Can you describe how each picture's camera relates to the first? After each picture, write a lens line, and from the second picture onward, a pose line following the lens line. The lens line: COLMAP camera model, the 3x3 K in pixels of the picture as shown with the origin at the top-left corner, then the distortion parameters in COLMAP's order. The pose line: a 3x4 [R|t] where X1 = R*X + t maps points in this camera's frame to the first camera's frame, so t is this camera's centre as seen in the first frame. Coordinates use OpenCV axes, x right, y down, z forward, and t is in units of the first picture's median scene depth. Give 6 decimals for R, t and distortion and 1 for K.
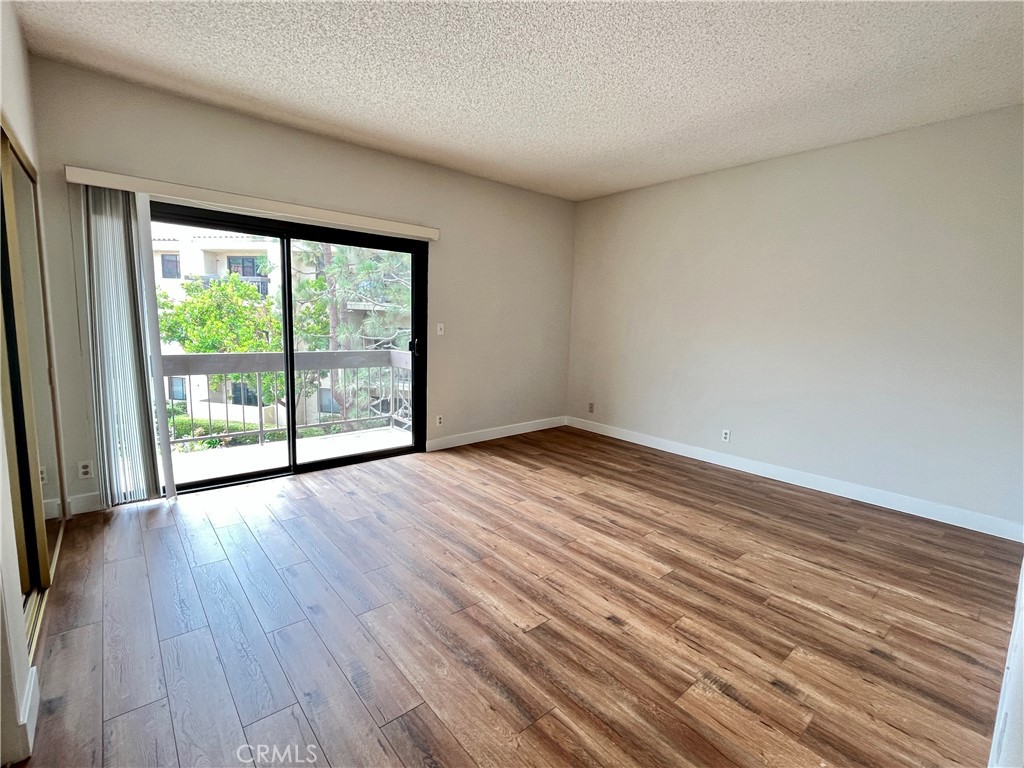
lens RADIAL K [[470.0, 0, 512.5], [0, 470.0, 378.5], [0, 0, 1]] dist [-0.001765, 0.000093]
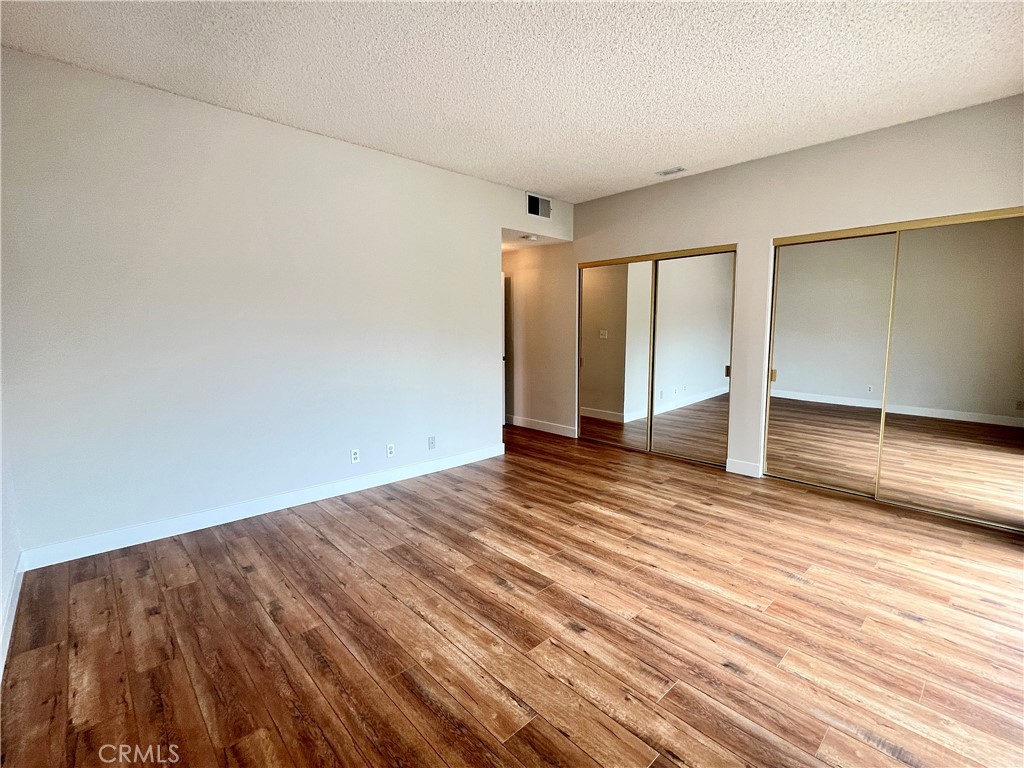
lens RADIAL K [[470.0, 0, 512.5], [0, 470.0, 378.5], [0, 0, 1]] dist [-0.001765, 0.000093]
pose [[-0.998785, -0.024068, -0.043006, 0.234786], [-0.033312, 0.972805, 0.229220, -0.200878], [0.036319, 0.230374, -0.972424, 1.662141]]
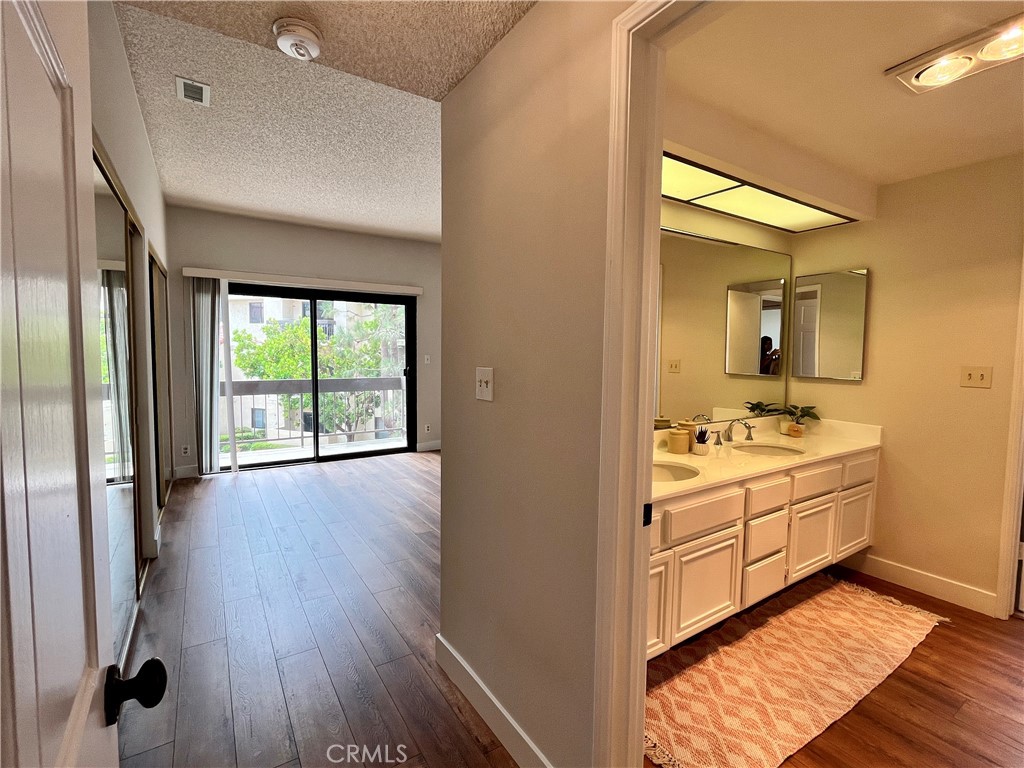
lens RADIAL K [[470.0, 0, 512.5], [0, 470.0, 378.5], [0, 0, 1]] dist [-0.001765, 0.000093]
pose [[0.991254, -0.014998, -0.131113, 0.379608], [0.005846, 0.997536, -0.069911, 0.063990], [0.131839, 0.068533, 0.988899, -0.420192]]
